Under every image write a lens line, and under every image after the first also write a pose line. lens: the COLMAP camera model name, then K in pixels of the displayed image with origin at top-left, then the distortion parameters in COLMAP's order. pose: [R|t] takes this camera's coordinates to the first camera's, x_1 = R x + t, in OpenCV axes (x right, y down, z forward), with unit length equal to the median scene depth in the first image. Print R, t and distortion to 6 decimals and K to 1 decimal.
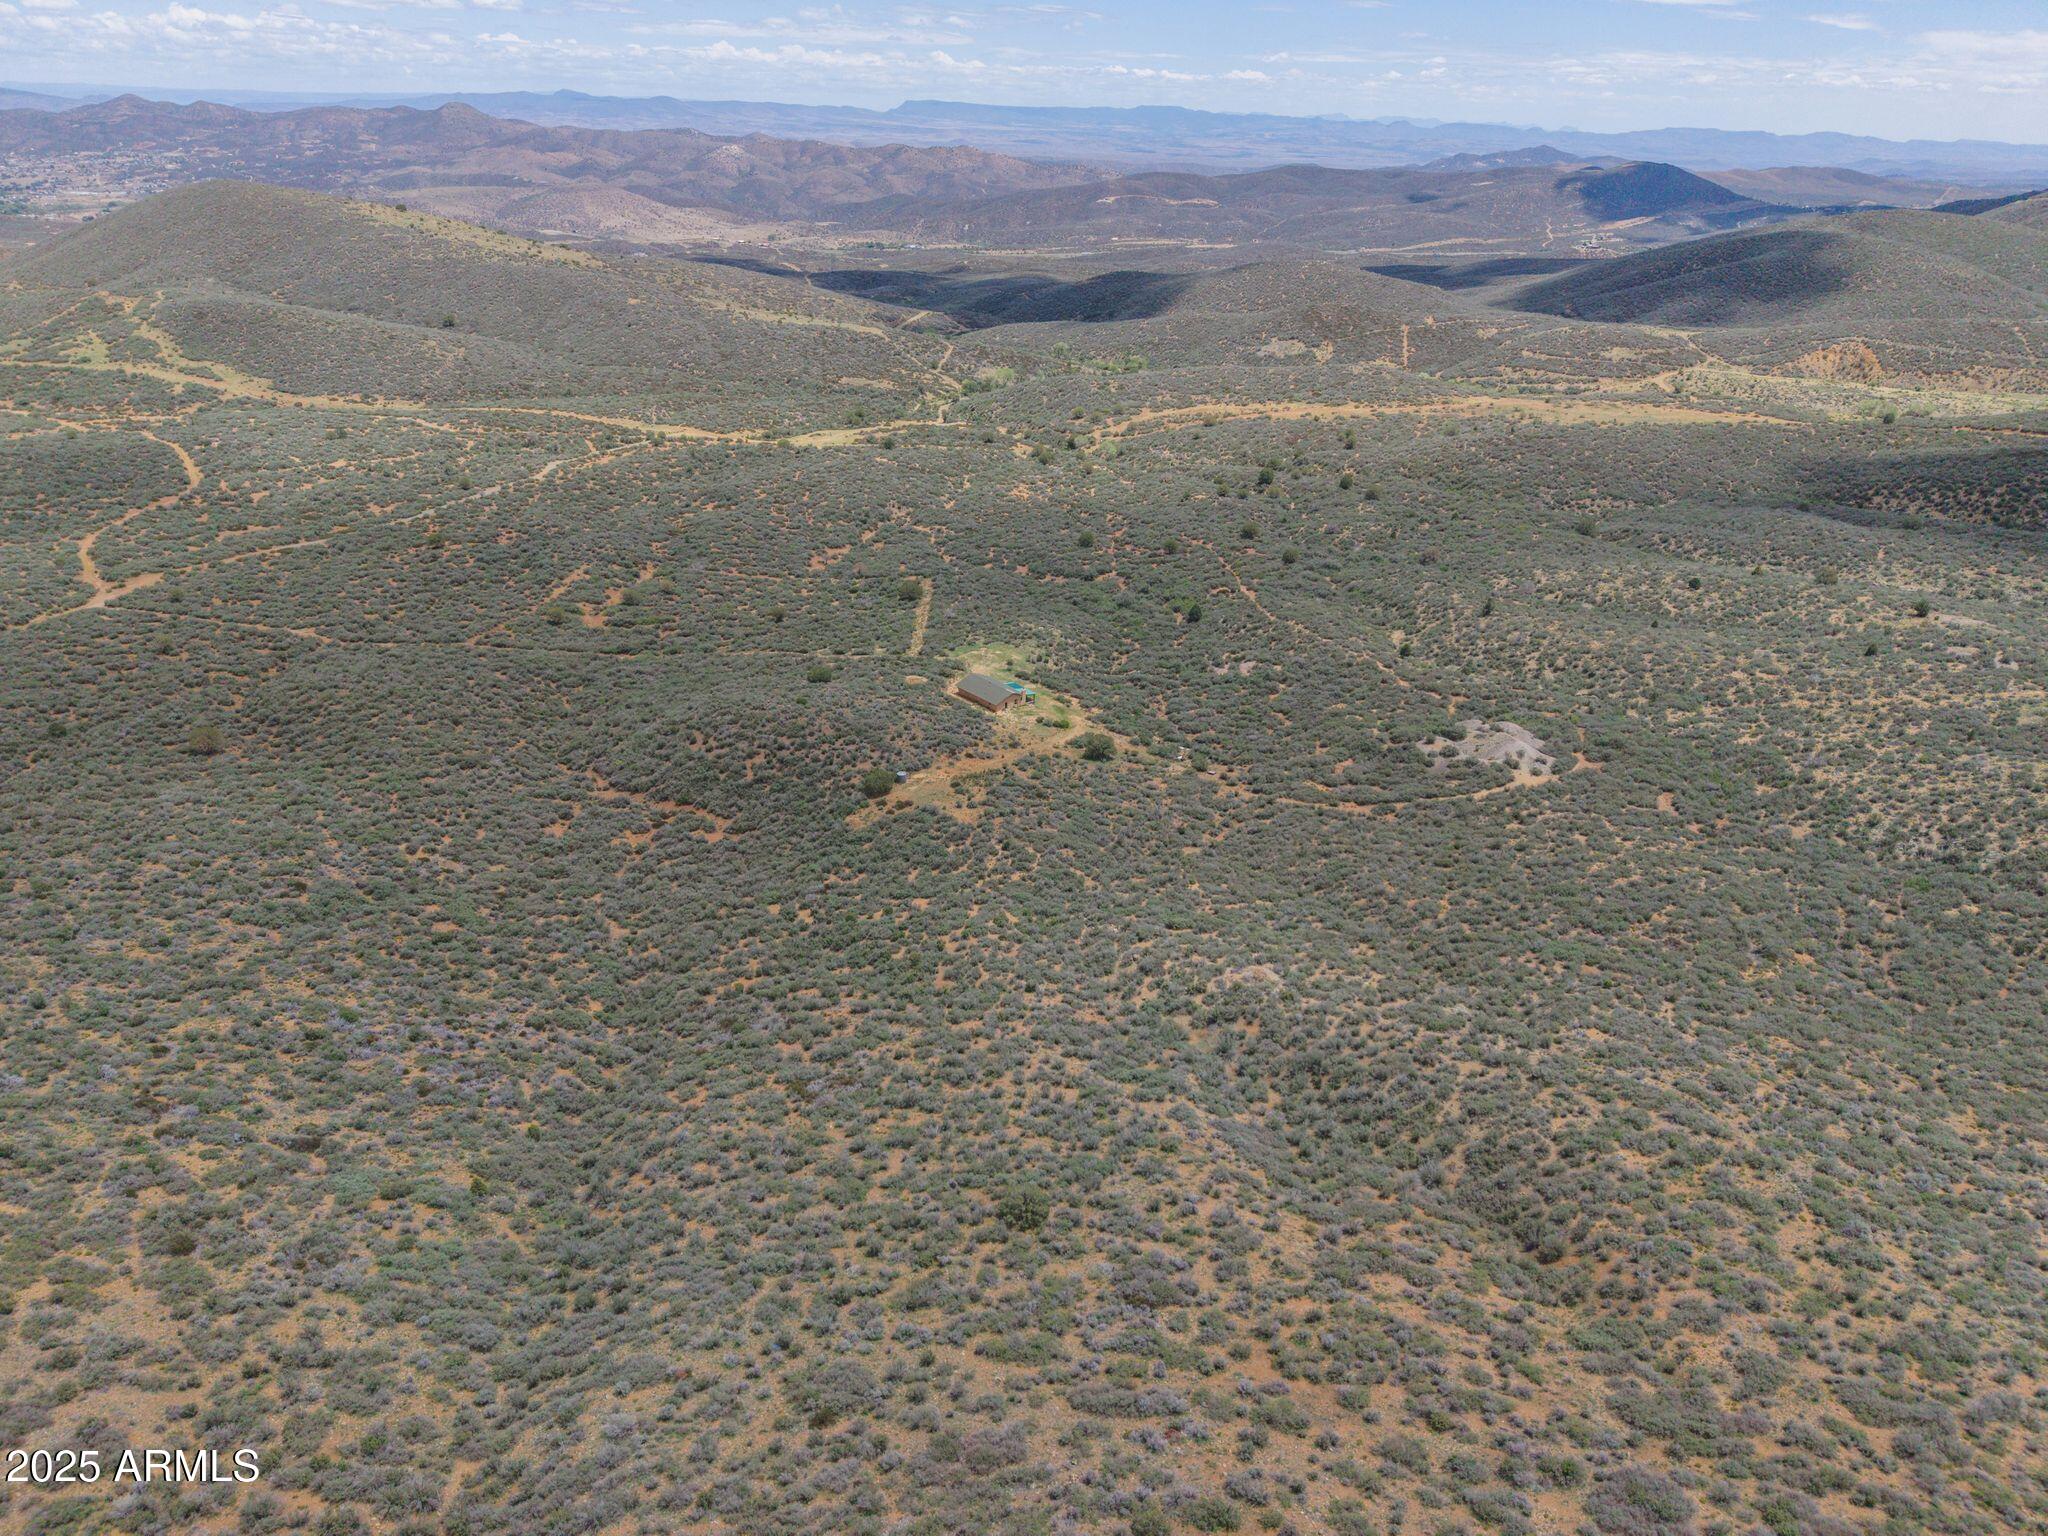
lens RADIAL K [[1366.0, 0, 1014.8], [0, 1366.0, 769.4], [0, 0, 1]] dist [0.030556, -0.029133]
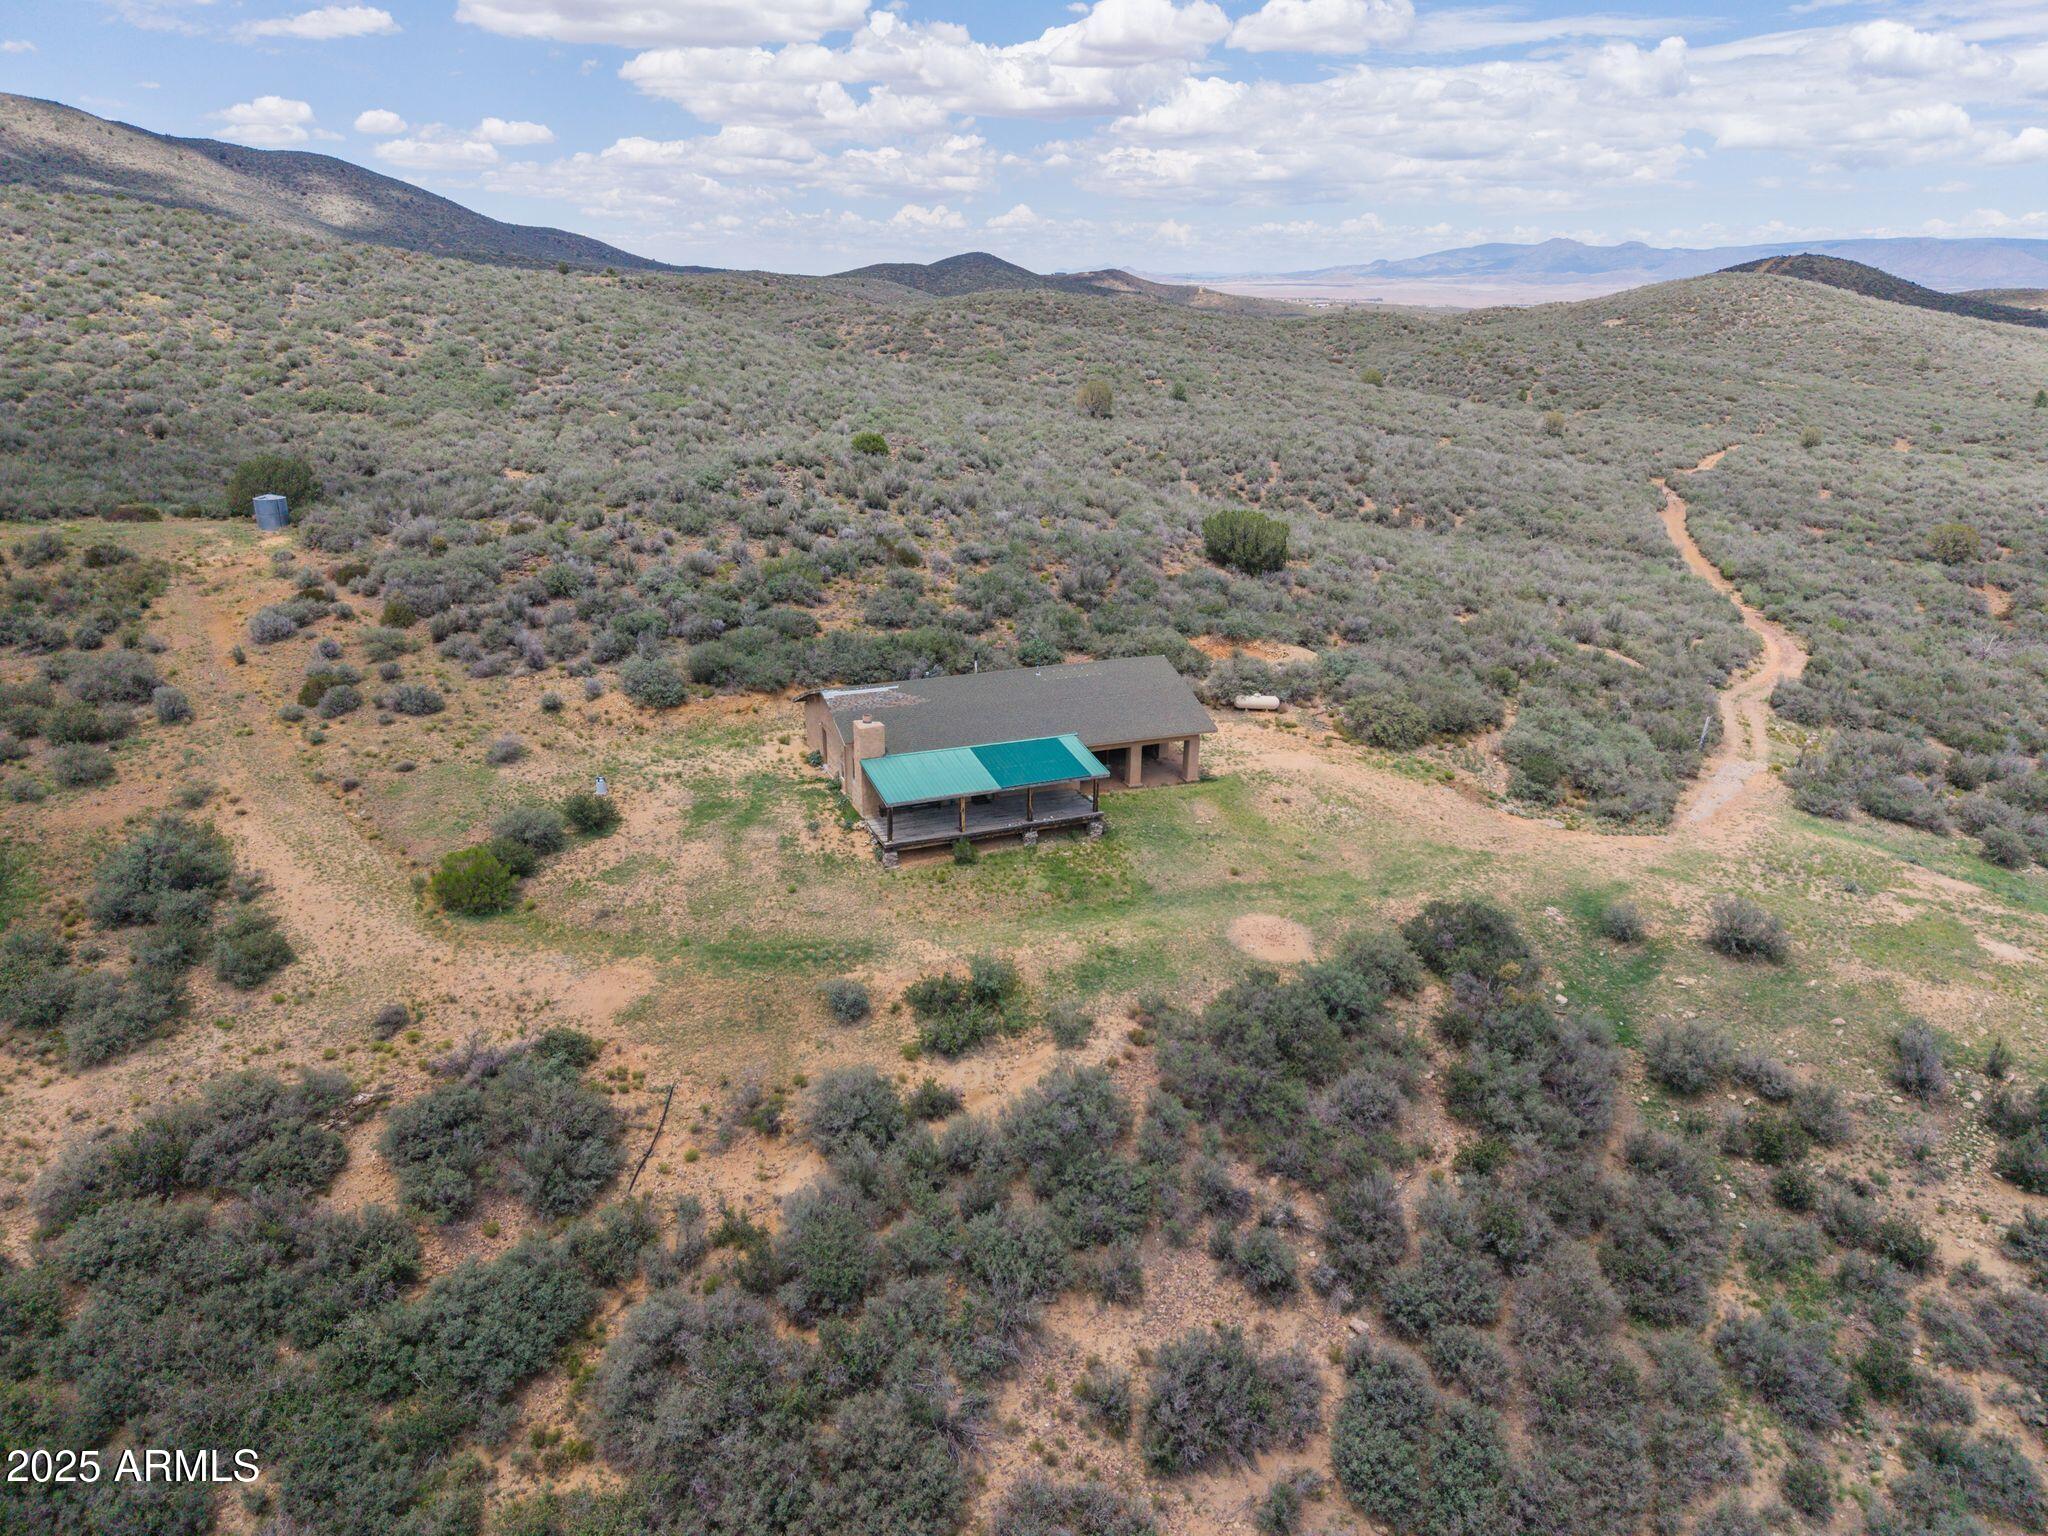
lens RADIAL K [[1366.0, 0, 1014.8], [0, 1366.0, 769.4], [0, 0, 1]] dist [0.030556, -0.029133]
pose [[-0.290157, 0.301294, -0.908312, 0.083302], [-0.428800, 0.807598, 0.404865, -0.070940], [0.855535, 0.506958, -0.105135, 0.578376]]
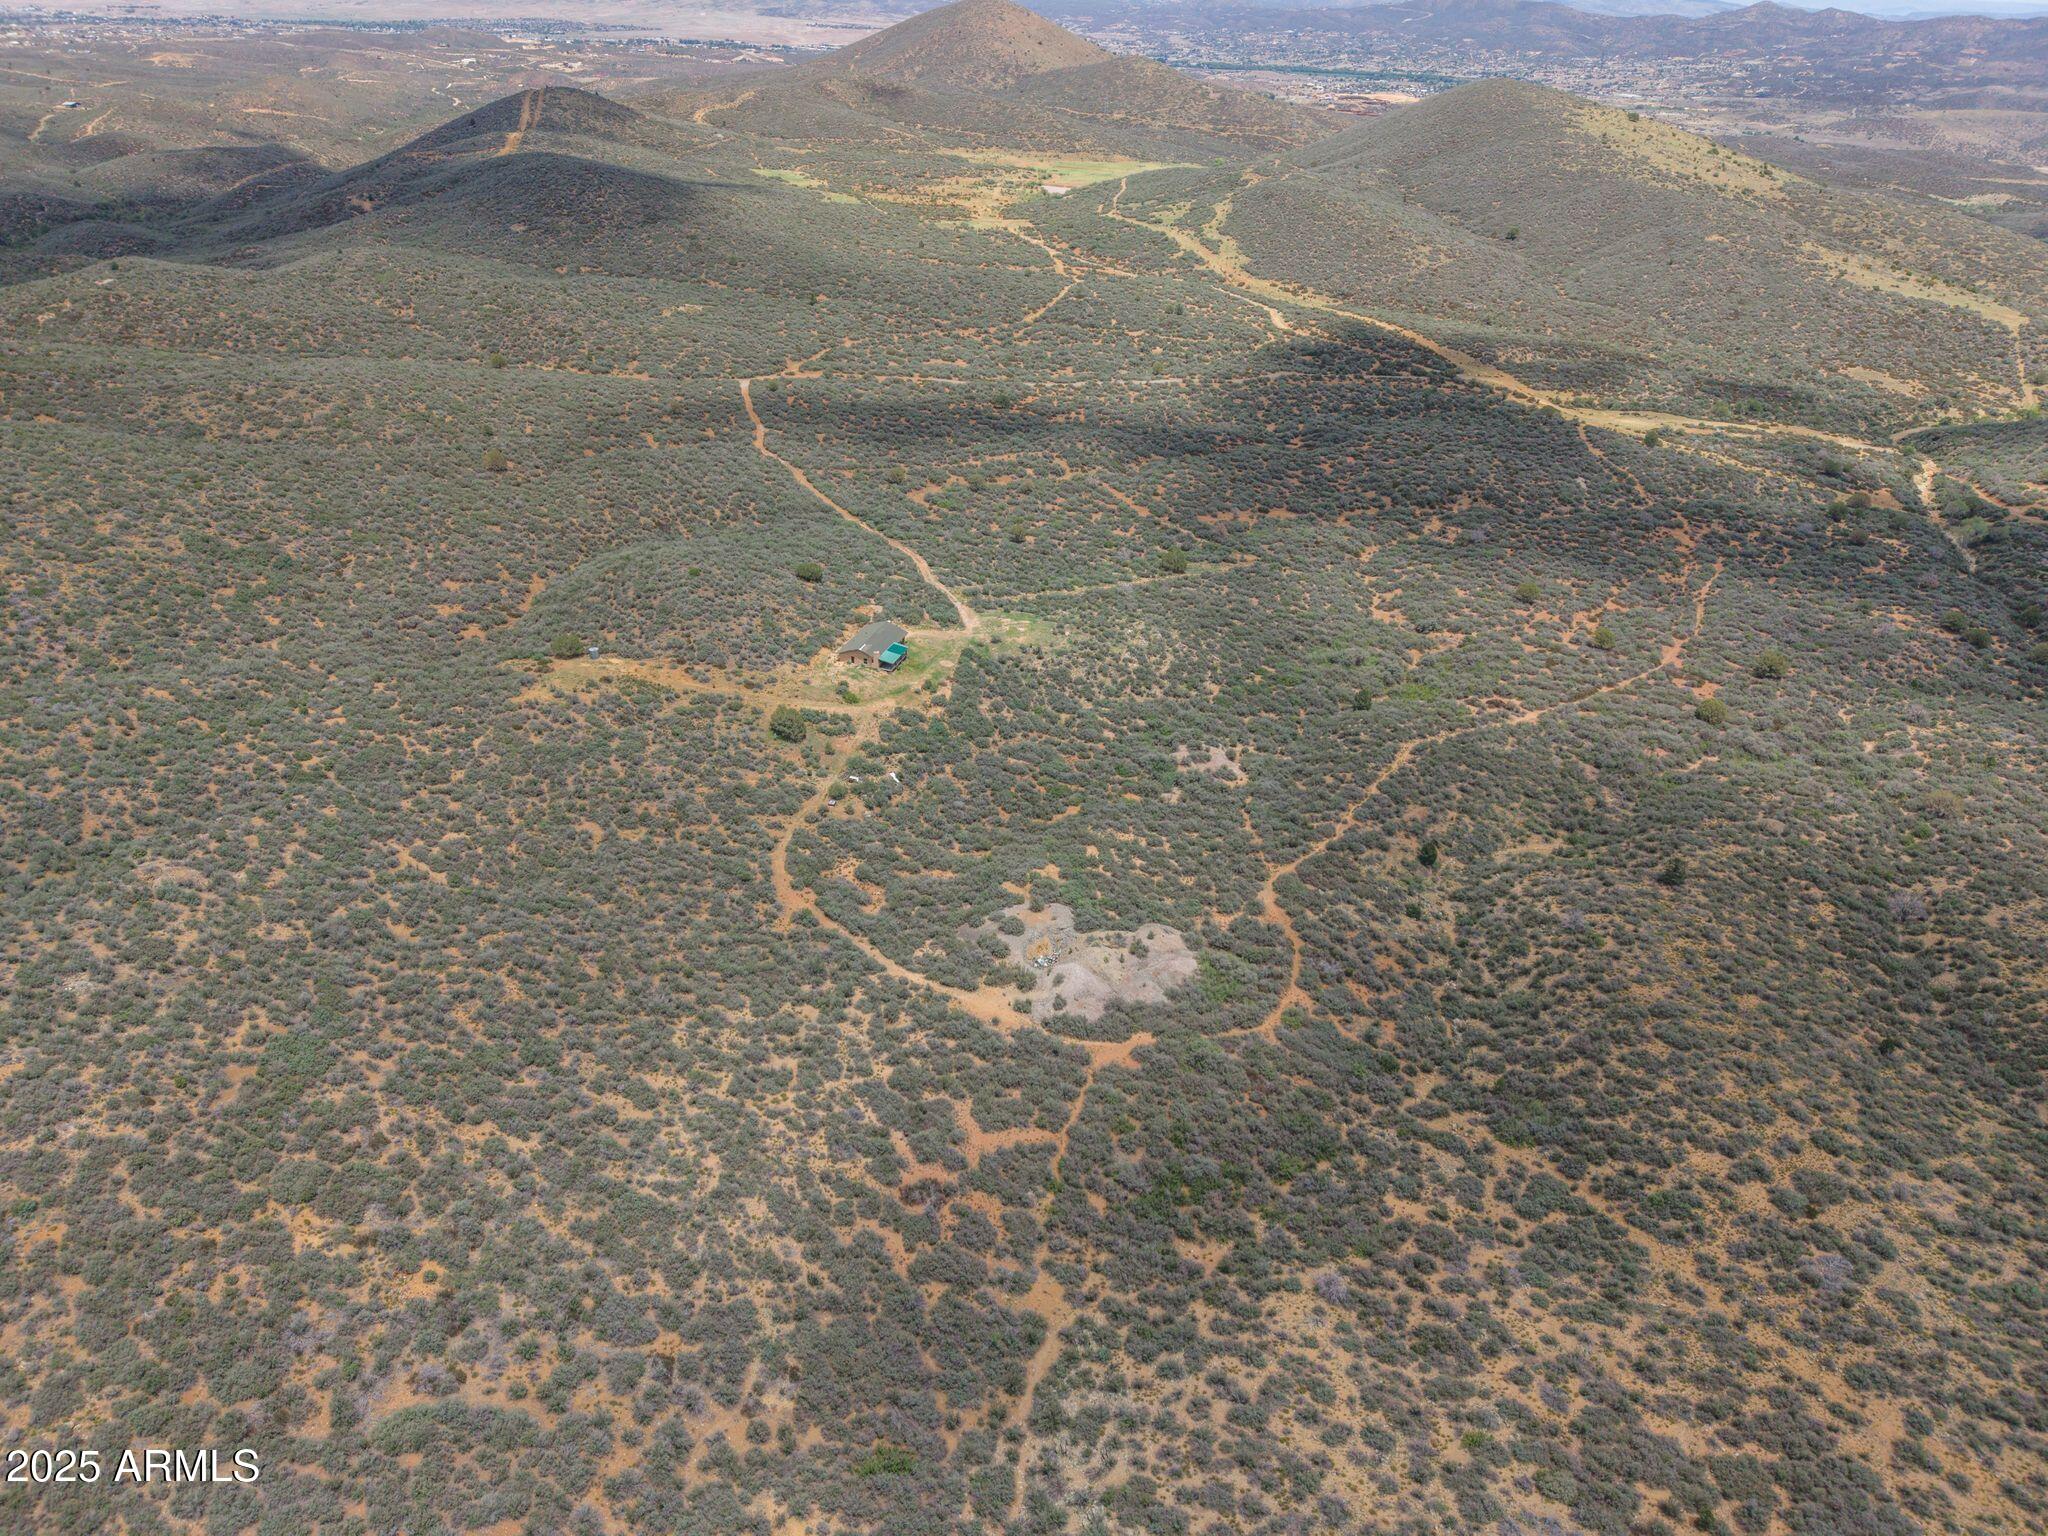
lens RADIAL K [[1366.0, 0, 1014.8], [0, 1366.0, 769.4], [0, 0, 1]] dist [0.030556, -0.029133]
pose [[0.539596, 0.414319, -0.732923, 0.414456], [-0.376065, 0.897473, 0.230471, -0.128241], [0.753267, 0.151265, 0.640084, 0.283805]]
